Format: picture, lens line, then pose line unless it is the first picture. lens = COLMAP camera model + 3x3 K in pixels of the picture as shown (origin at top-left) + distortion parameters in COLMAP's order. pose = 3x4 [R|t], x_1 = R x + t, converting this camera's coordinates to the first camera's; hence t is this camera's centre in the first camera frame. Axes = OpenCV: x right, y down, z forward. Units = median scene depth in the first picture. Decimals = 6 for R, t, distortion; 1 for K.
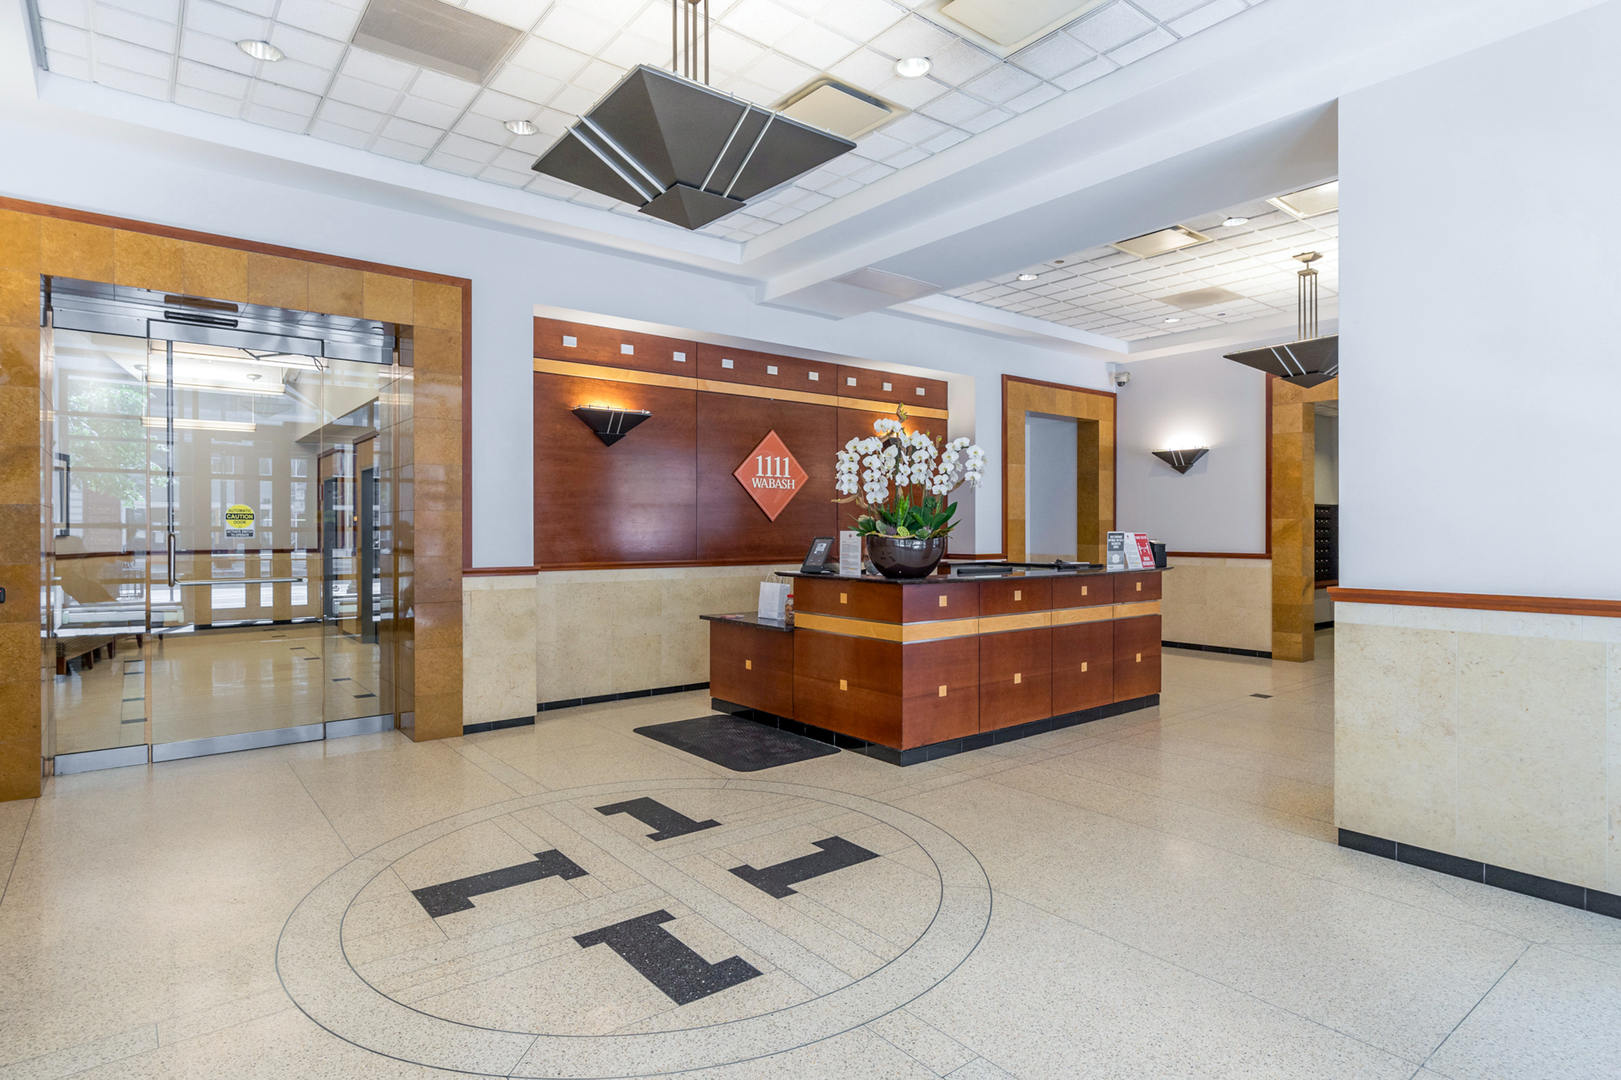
lens RADIAL K [[868.7, 0, 811.9], [0, 868.7, 538.8], [0, 0, 1]] dist [-0.001727, -0.000028]
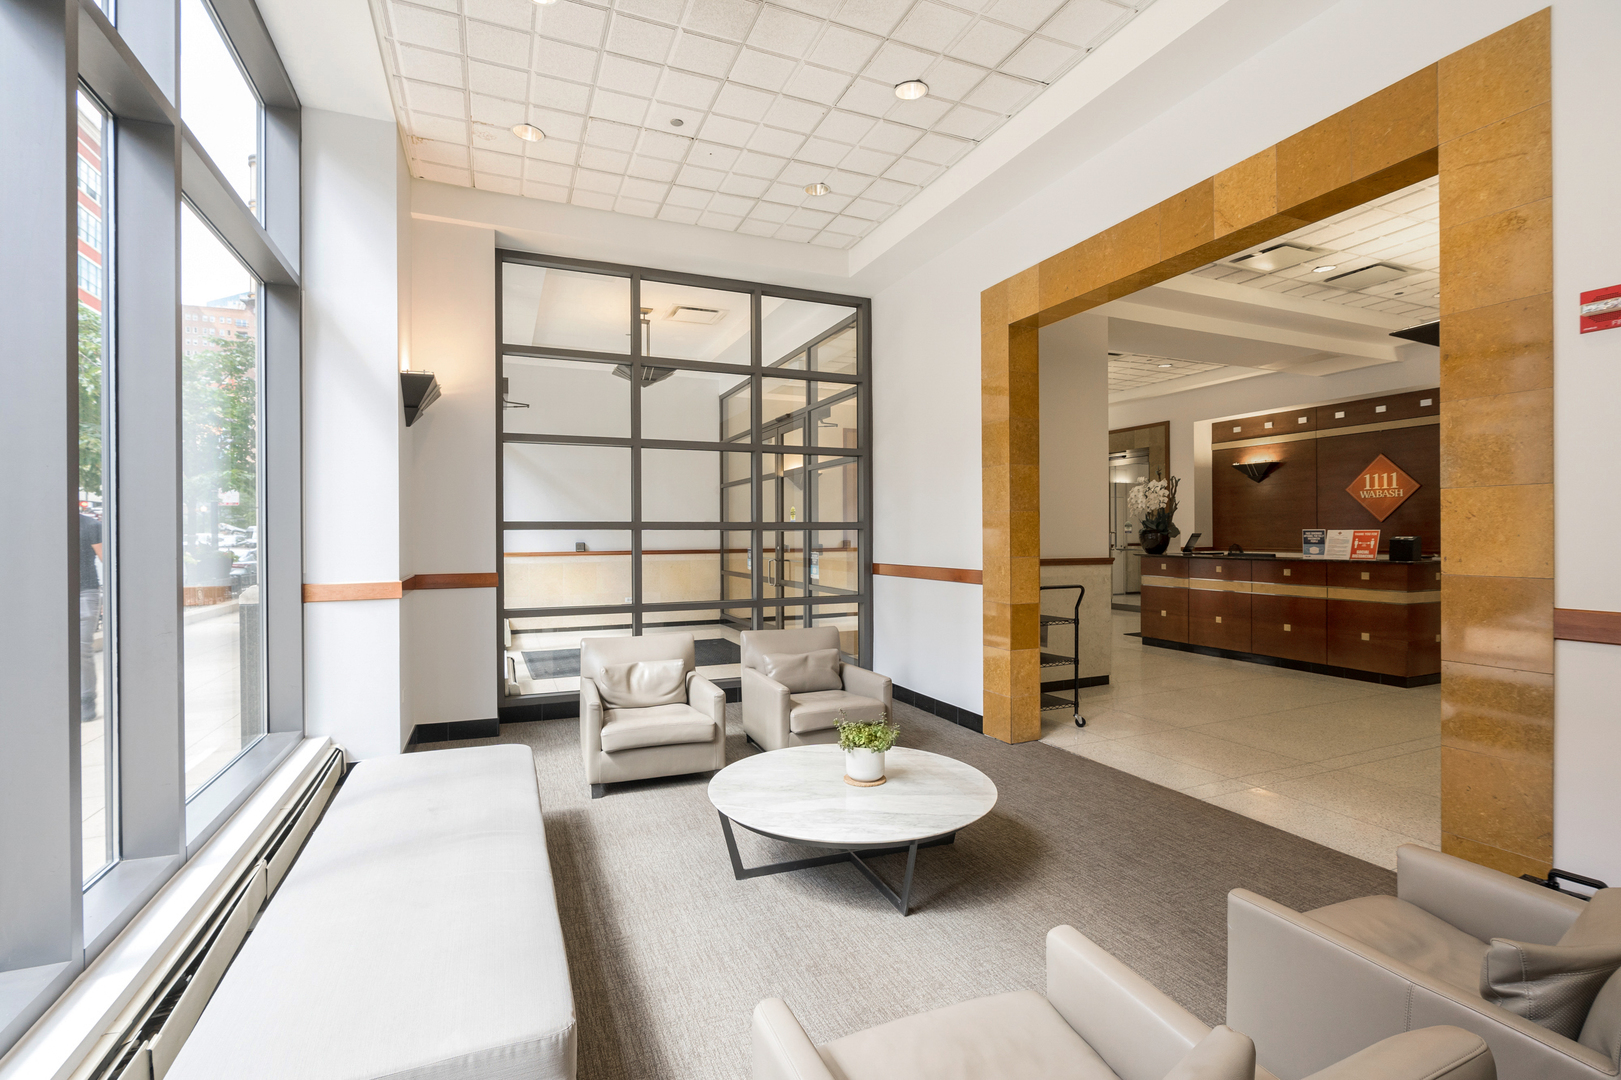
lens RADIAL K [[720.9, 0, 807.6], [0, 720.9, 536.7], [0, 0, 1]] dist [-0.000035, 0.000002]
pose [[-0.265976, 0.003805, -0.963972, 1.368351], [-0.001586, 0.999989, 0.004385, -0.000772], [0.963978, 0.002695, -0.265968, 0.480635]]
